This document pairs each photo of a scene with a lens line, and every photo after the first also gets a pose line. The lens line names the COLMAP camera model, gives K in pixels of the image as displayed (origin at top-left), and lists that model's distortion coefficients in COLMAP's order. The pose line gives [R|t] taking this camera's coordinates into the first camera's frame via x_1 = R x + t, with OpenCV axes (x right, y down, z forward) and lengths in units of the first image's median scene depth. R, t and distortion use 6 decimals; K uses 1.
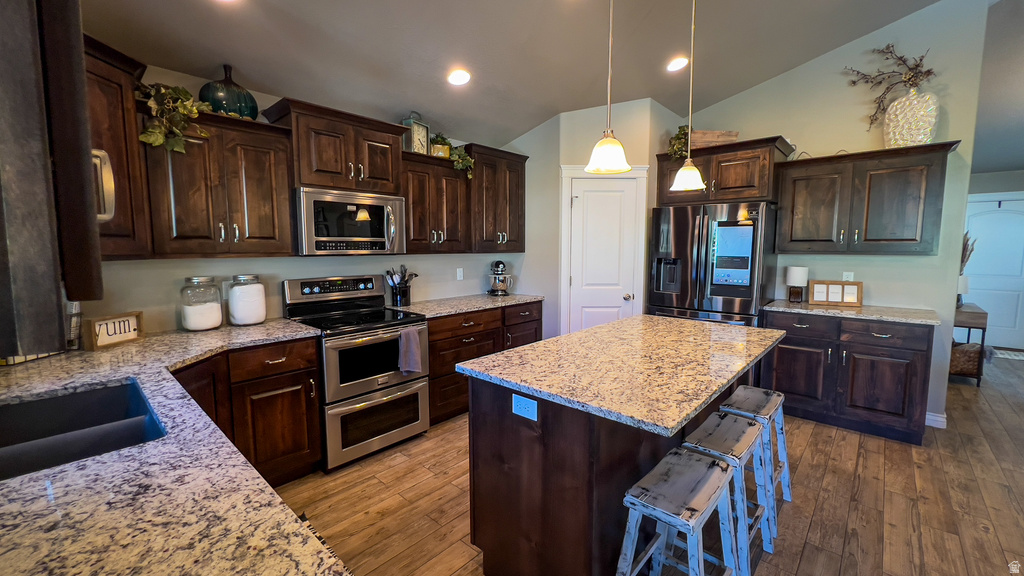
lens RADIAL K [[415.1, 0, 508.4], [0, 415.1, 286.0], [0, 0, 1]] dist [0.003123, 0.000139]
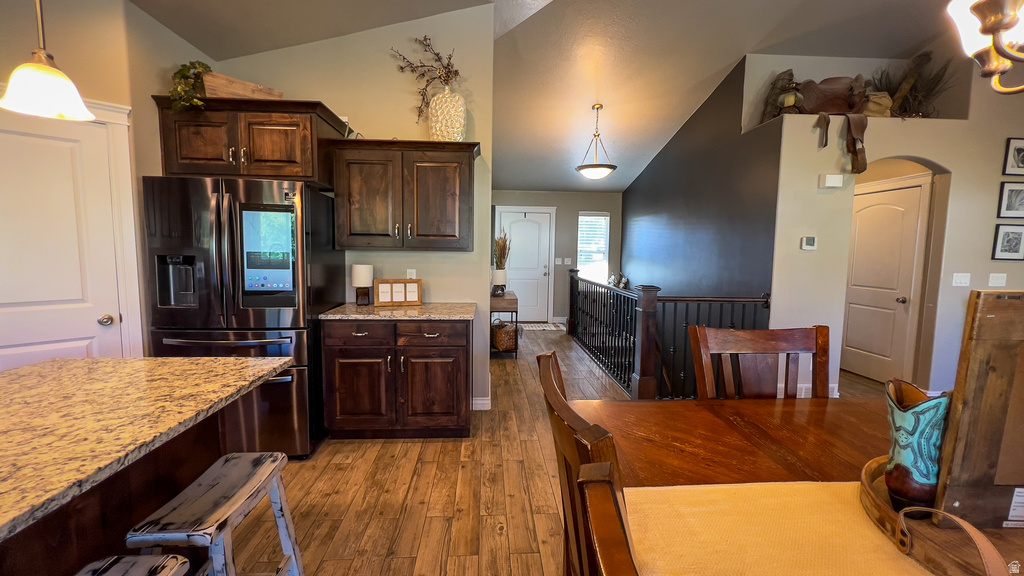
lens RADIAL K [[415.1, 0, 513.4], [0, 415.1, 287.6], [0, 0, 1]] dist [0.003123, 0.000139]
pose [[0.694889, -0.058003, 0.716774, 0.302974], [0.053556, 0.998148, 0.028852, -0.006630], [-0.717120, 0.018339, 0.696708, 0.171579]]
